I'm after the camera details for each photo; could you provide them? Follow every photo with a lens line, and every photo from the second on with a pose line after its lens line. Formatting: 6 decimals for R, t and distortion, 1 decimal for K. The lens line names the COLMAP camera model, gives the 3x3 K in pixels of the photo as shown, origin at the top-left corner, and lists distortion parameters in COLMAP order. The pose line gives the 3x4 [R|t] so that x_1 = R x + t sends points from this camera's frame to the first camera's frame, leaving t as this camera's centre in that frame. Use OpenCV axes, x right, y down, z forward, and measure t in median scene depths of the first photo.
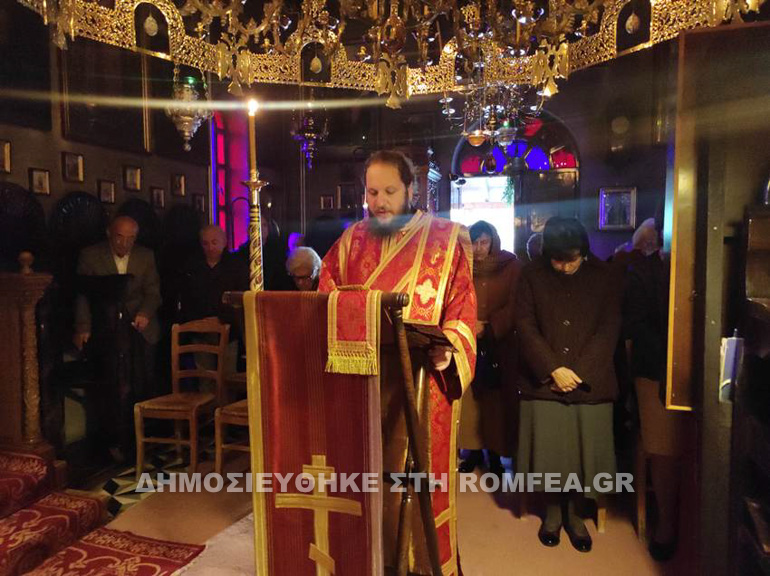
lens RADIAL K [[562.8, 0, 385.0], [0, 562.8, 288.0], [0, 0, 1]] dist [0.060506, -0.058008]
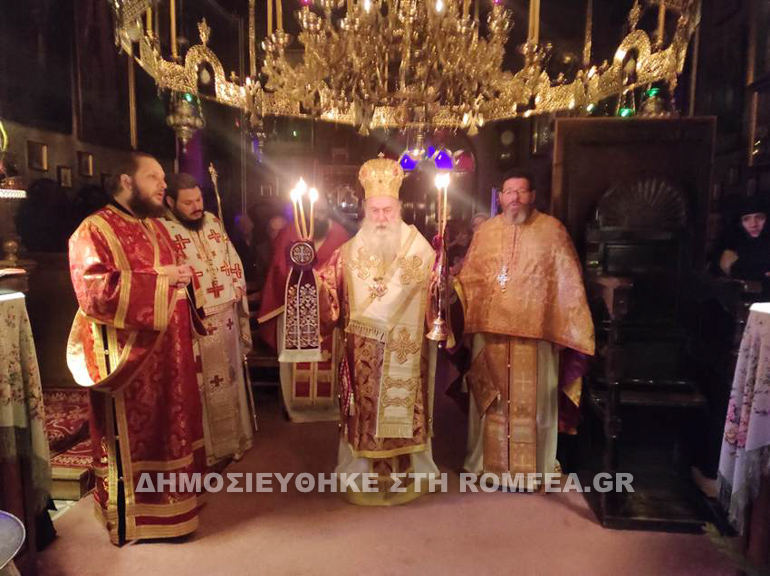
lens RADIAL K [[562.8, 0, 385.0], [0, 562.8, 288.0], [0, 0, 1]] dist [0.060506, -0.058008]
pose [[0.980846, -0.010025, 0.194528, -0.163888], [0.004080, 0.999513, 0.030939, 0.013920], [-0.194743, -0.029553, 0.980409, -0.305760]]
